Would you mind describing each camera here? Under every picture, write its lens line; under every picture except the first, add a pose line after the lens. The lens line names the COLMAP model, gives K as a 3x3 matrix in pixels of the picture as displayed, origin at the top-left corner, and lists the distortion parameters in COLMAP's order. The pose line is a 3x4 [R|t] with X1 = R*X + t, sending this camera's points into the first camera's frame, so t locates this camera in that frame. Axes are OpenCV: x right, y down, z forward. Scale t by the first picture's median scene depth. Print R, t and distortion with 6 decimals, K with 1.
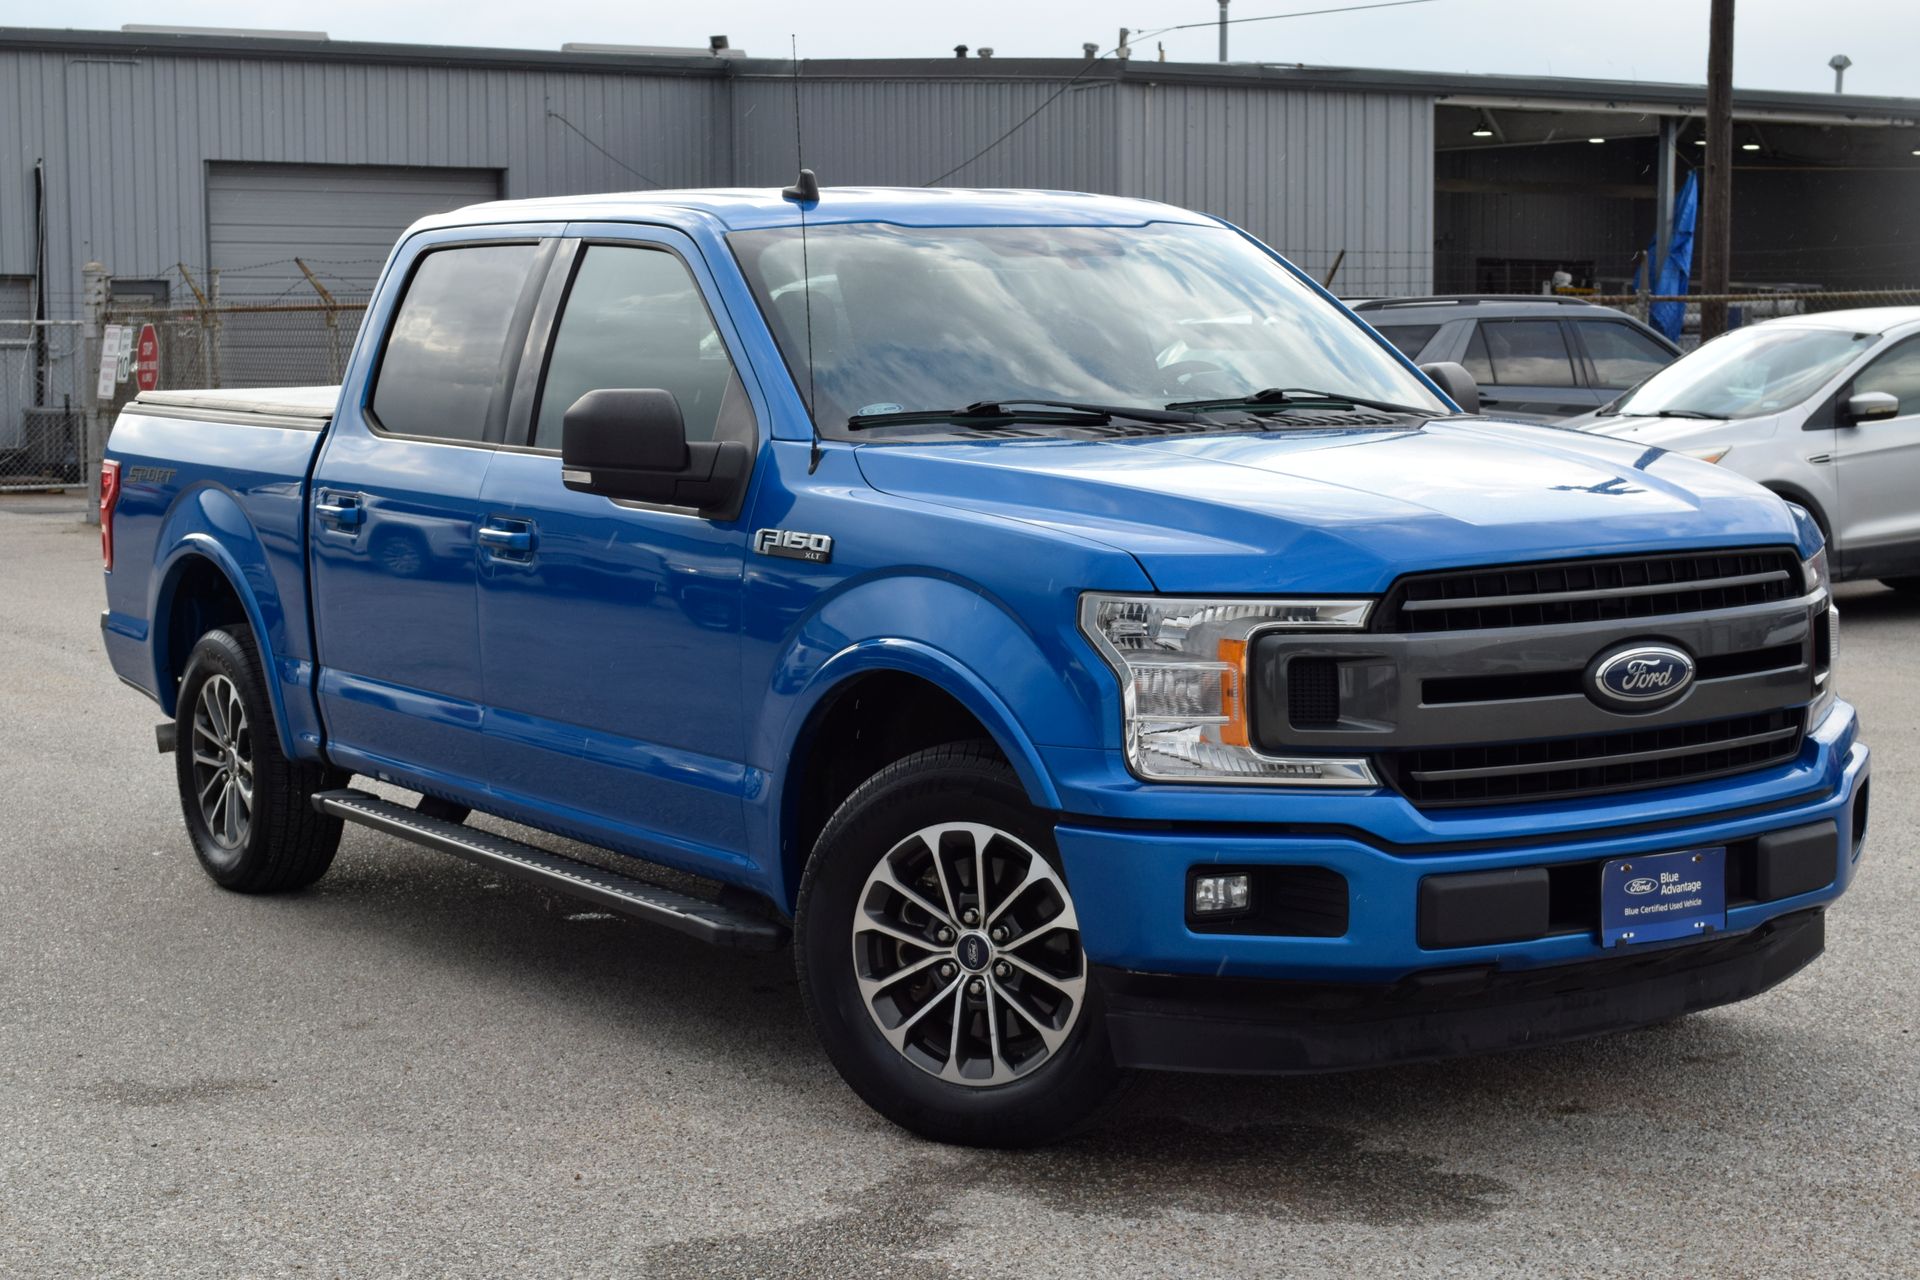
lens RADIAL K [[3329.7, 0, 960.0], [0, 3329.7, 640.0], [0, 0, 1]] dist [-0.027989, 0.012152]
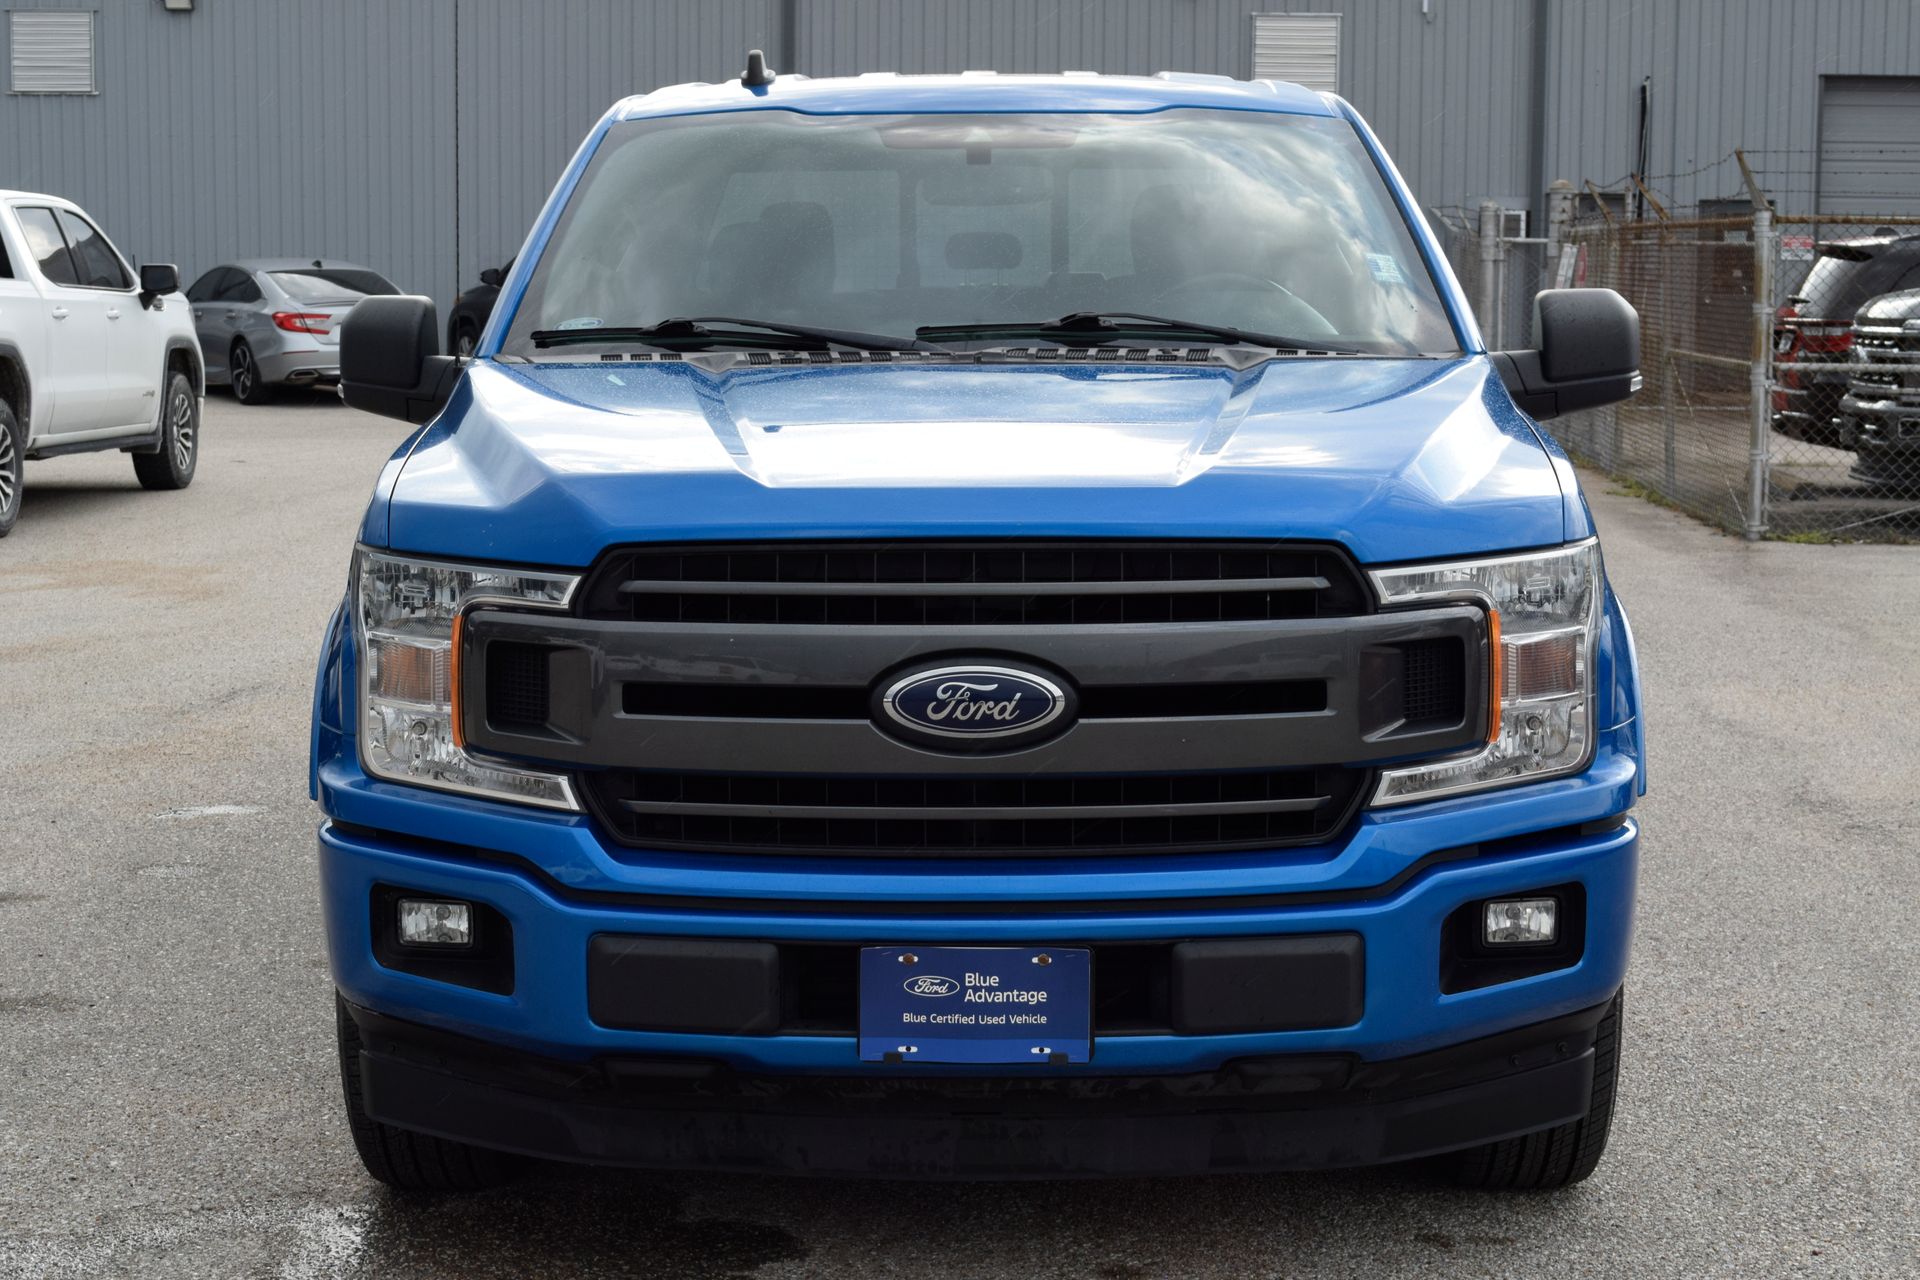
lens RADIAL K [[3329.7, 0, 960.0], [0, 3329.7, 640.0], [0, 0, 1]] dist [-0.027989, 0.012152]
pose [[0.828857, 0.076526, -0.554203, 0.581115], [-0.064374, 0.997067, 0.041401, -0.032175], [0.555745, 0.001360, 0.831352, 0.364688]]
